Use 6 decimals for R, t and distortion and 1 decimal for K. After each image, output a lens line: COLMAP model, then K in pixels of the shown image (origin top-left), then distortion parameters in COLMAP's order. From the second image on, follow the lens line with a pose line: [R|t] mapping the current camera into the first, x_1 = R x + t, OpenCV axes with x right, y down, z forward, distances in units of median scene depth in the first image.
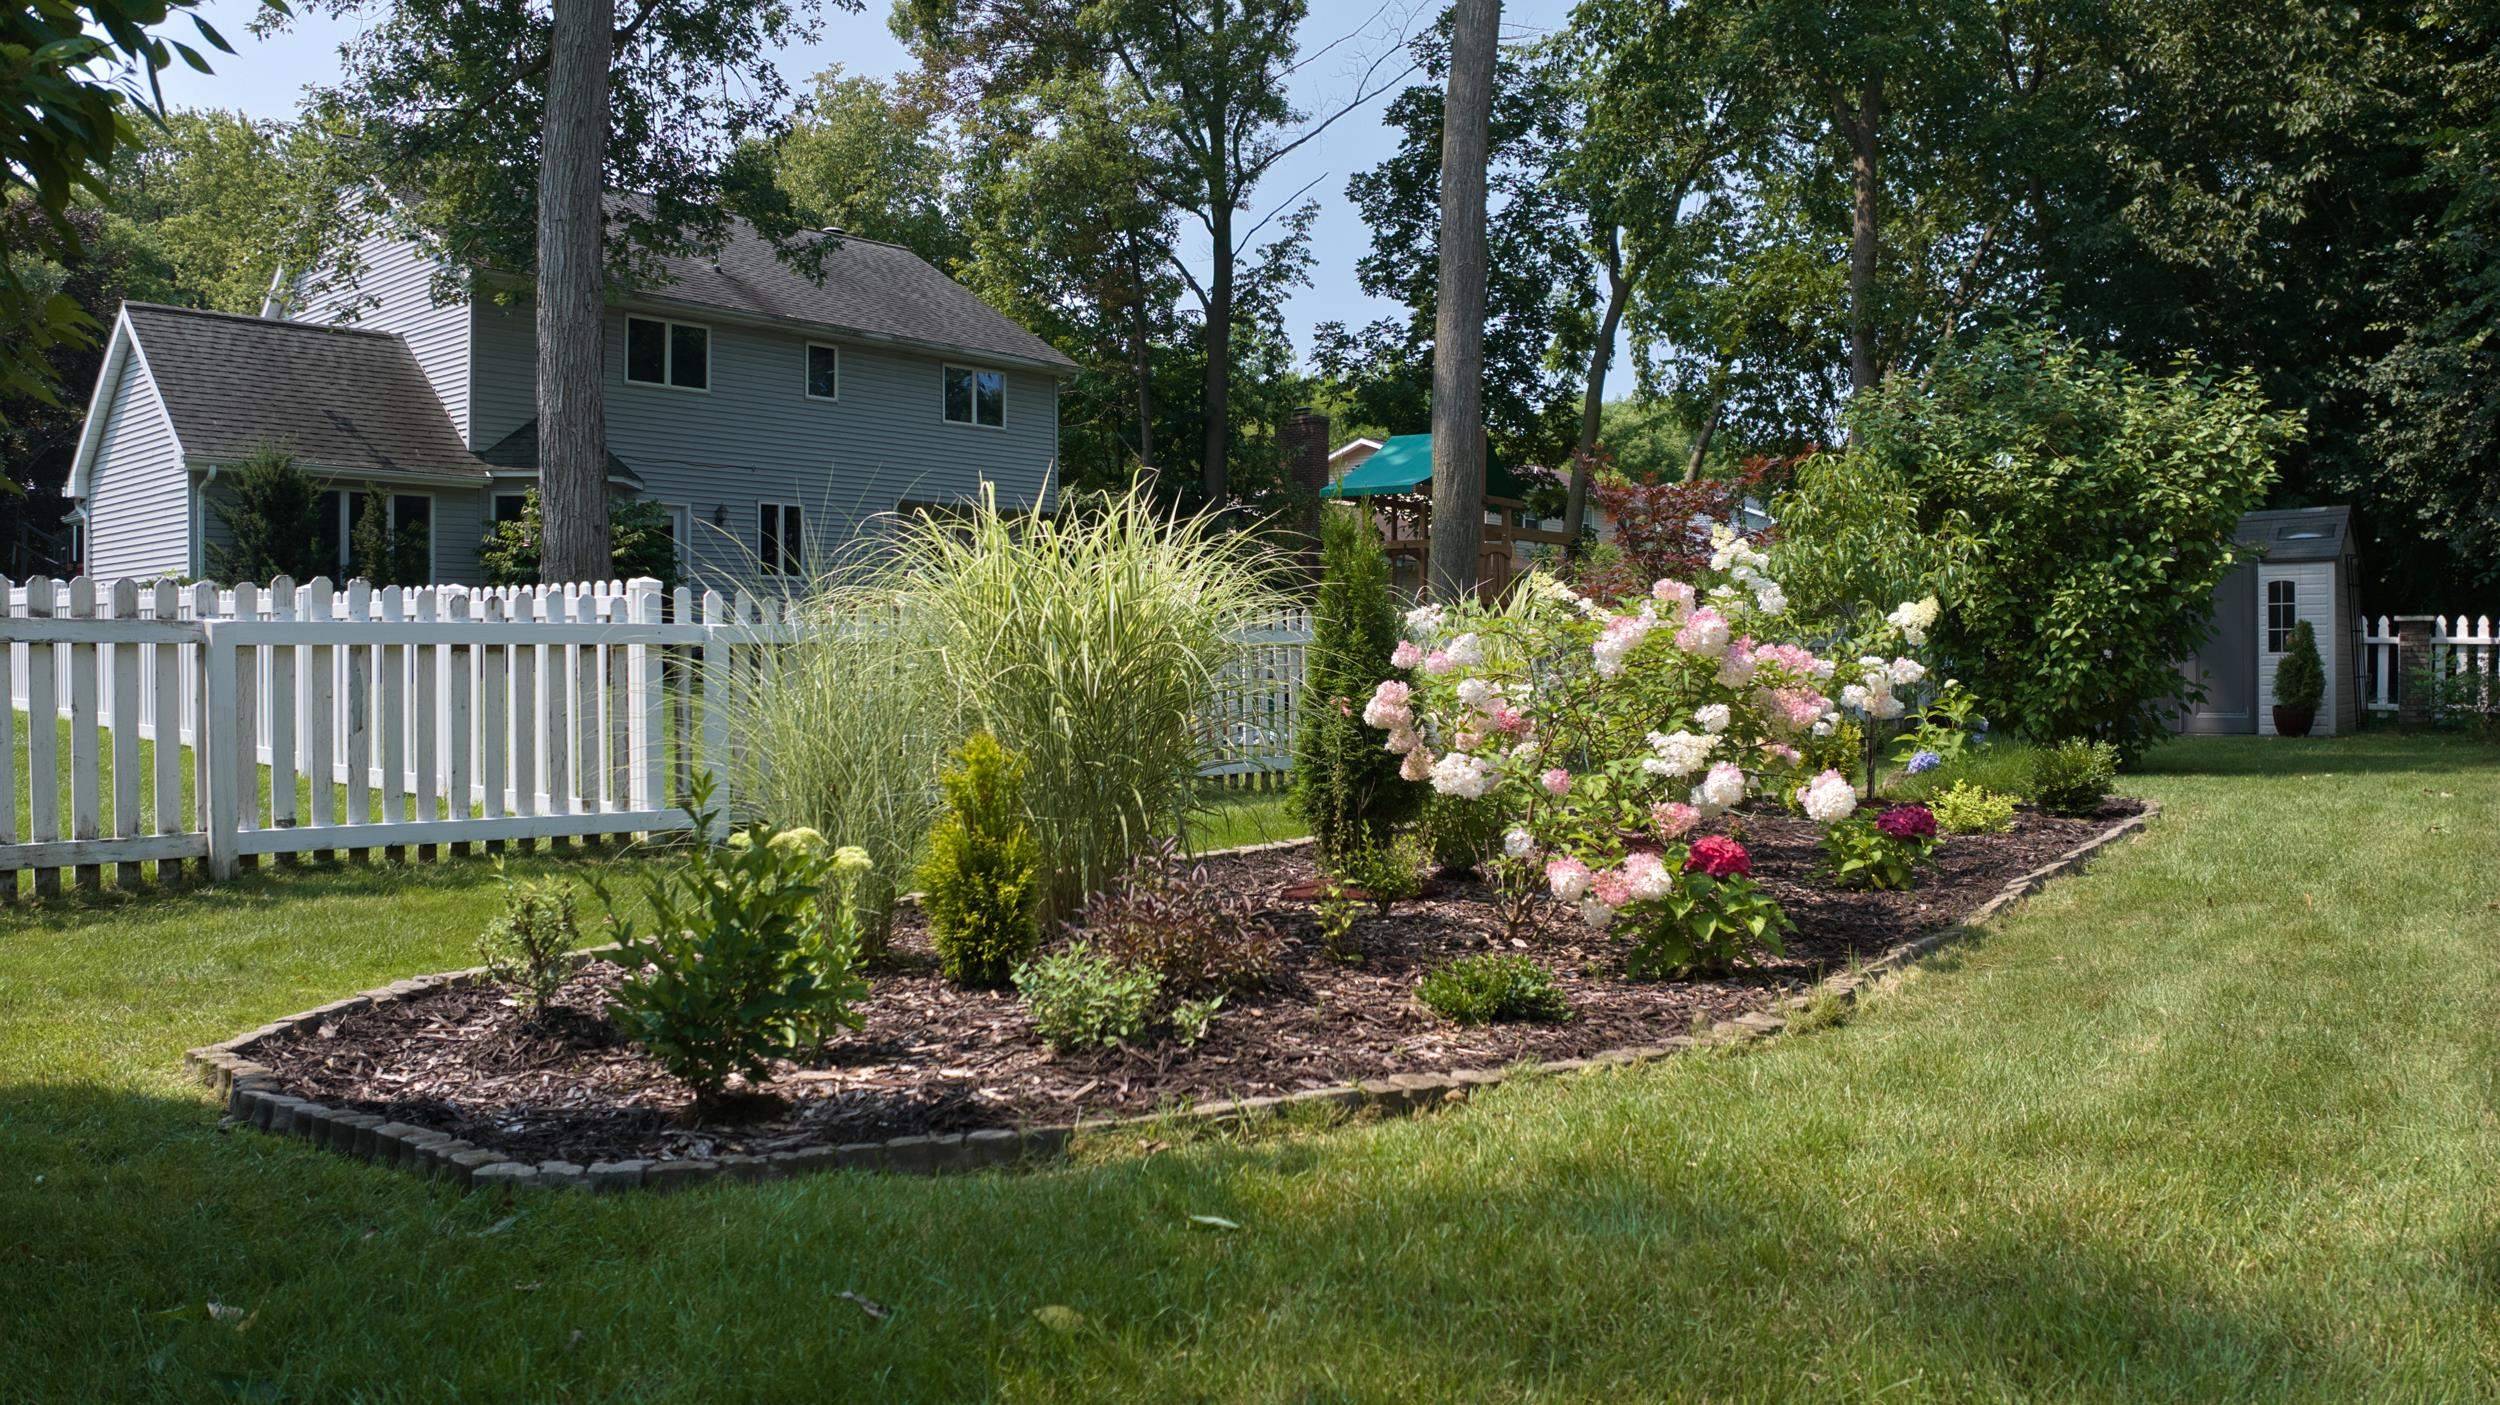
lens RADIAL K [[1771.6, 0, 1236.0], [0, 1771.6, 676.5], [0, 0, 1]] dist [-0.106564, -0.009389]
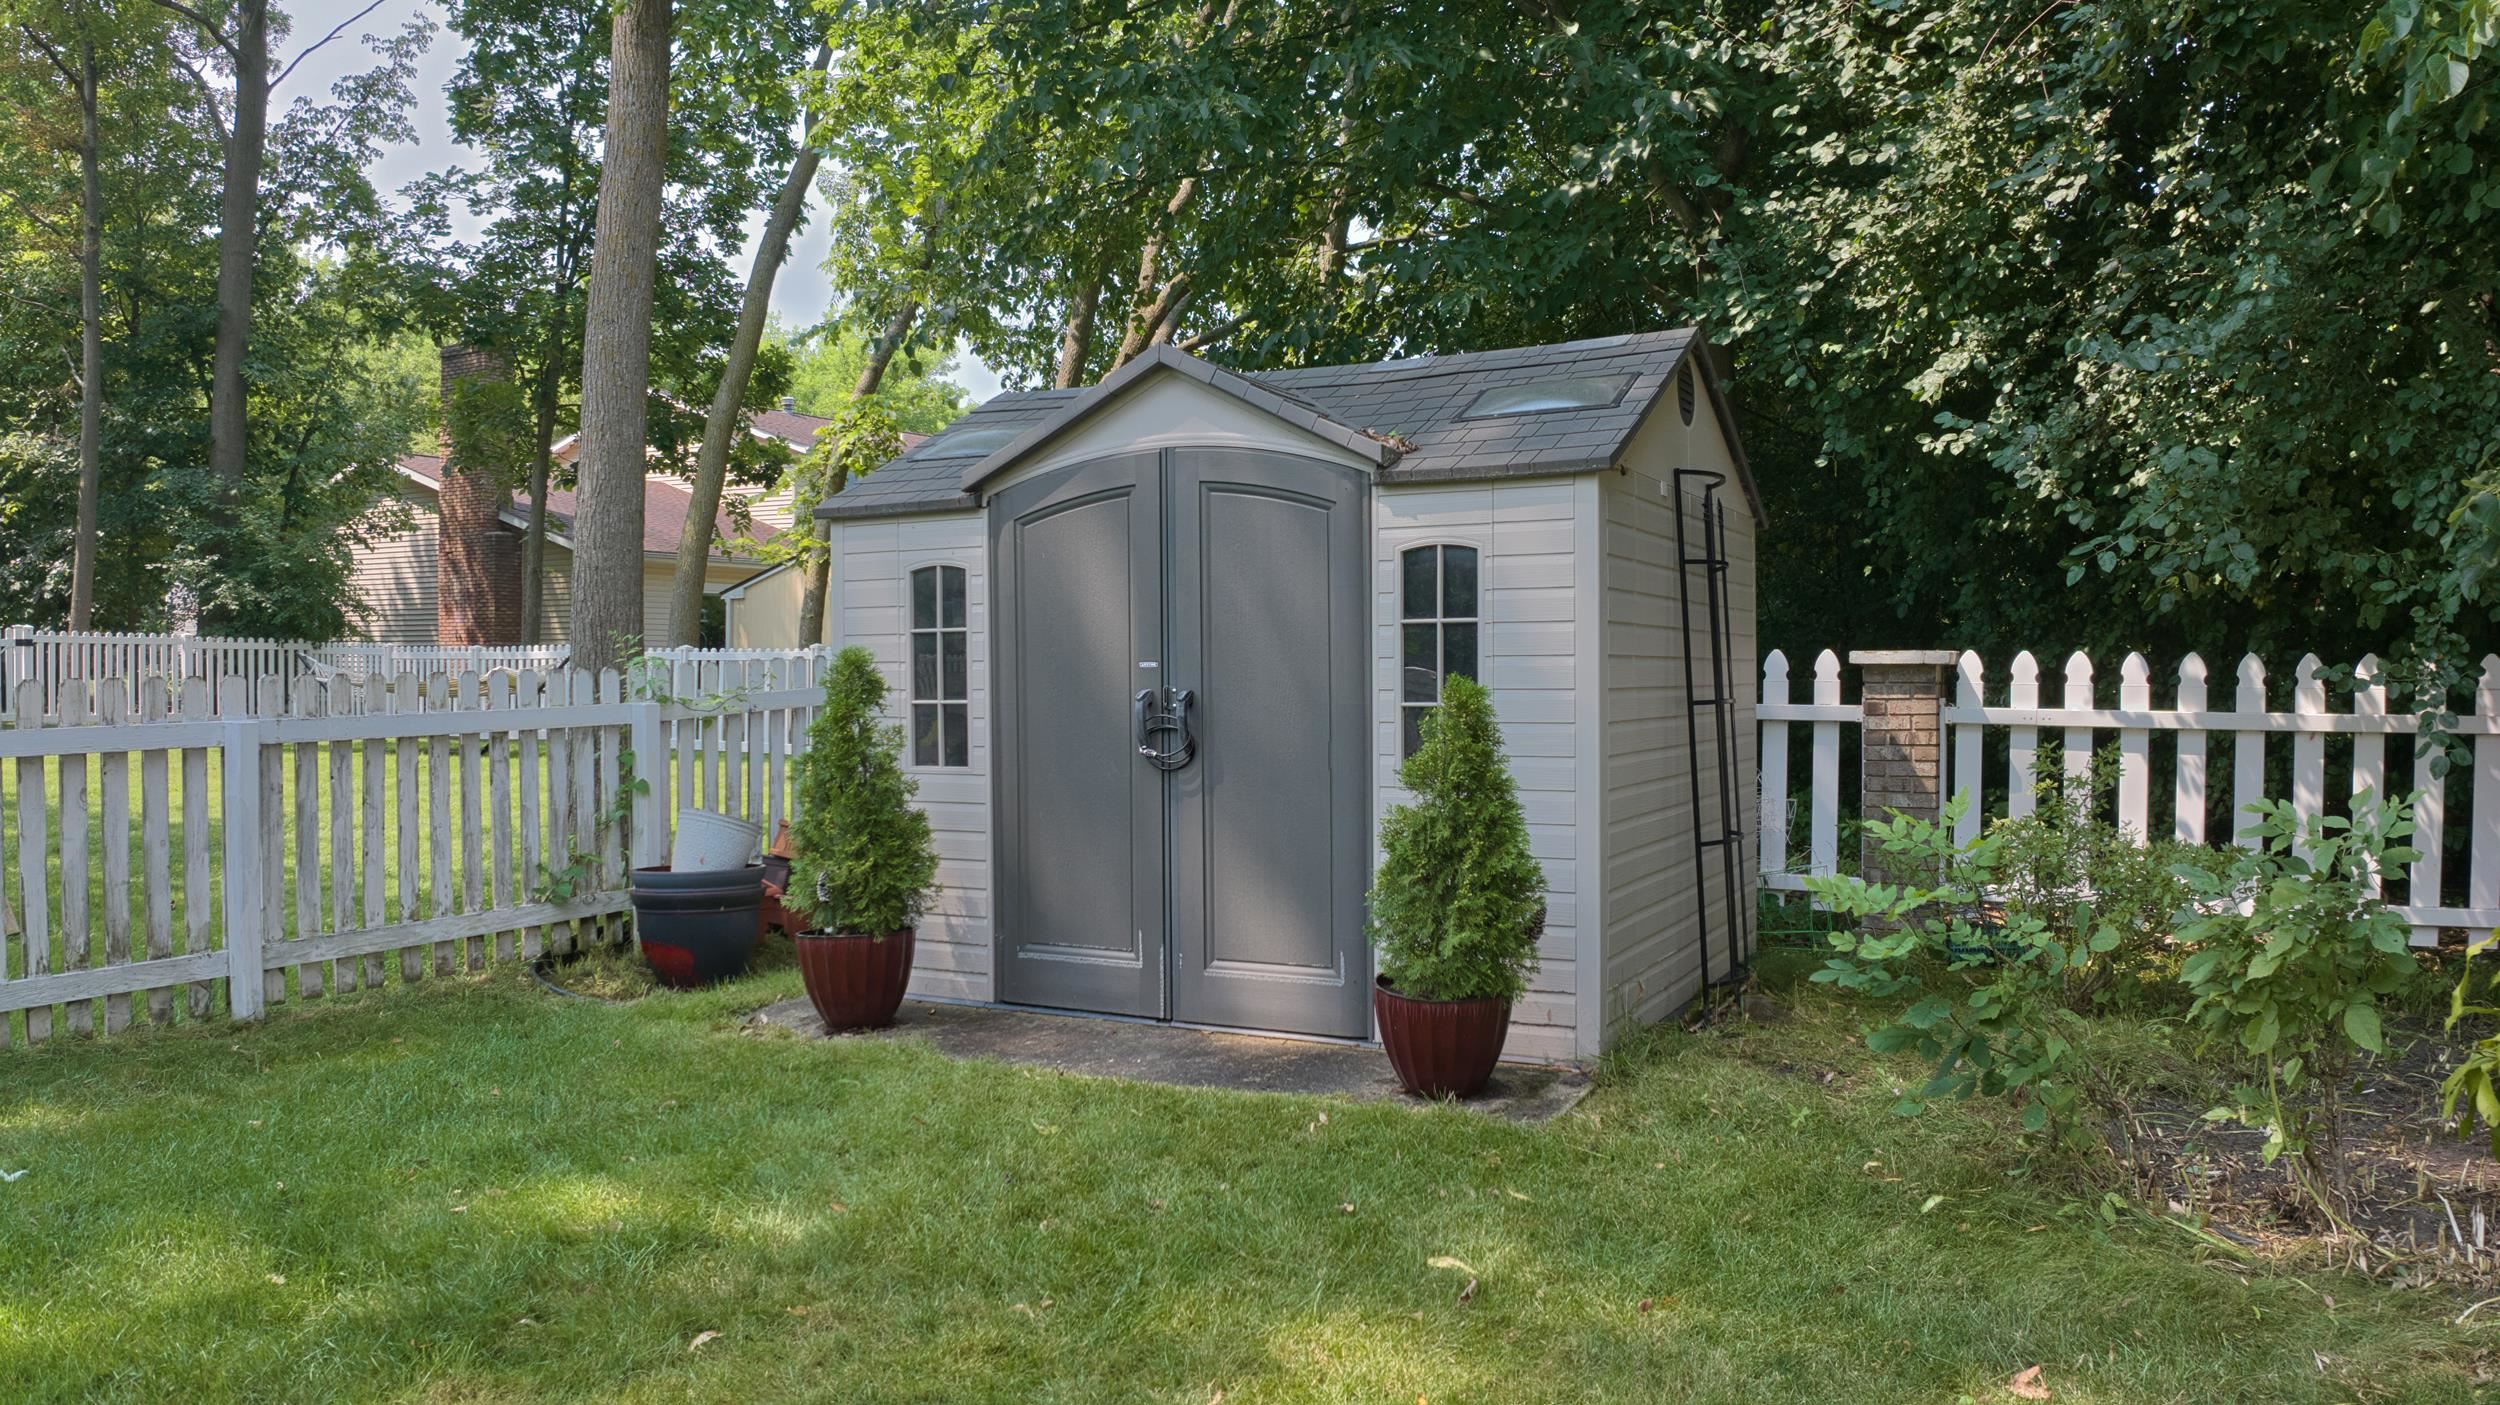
lens RADIAL K [[1771.6, 0, 1236.0], [0, 1771.6, 676.5], [0, 0, 1]] dist [-0.106564, -0.009389]
pose [[0.979782, -0.001741, 0.200060, 0.335807], [0.002207, 0.999995, -0.002109, -0.021104], [-0.200056, 0.002508, 0.979781, 0.452157]]
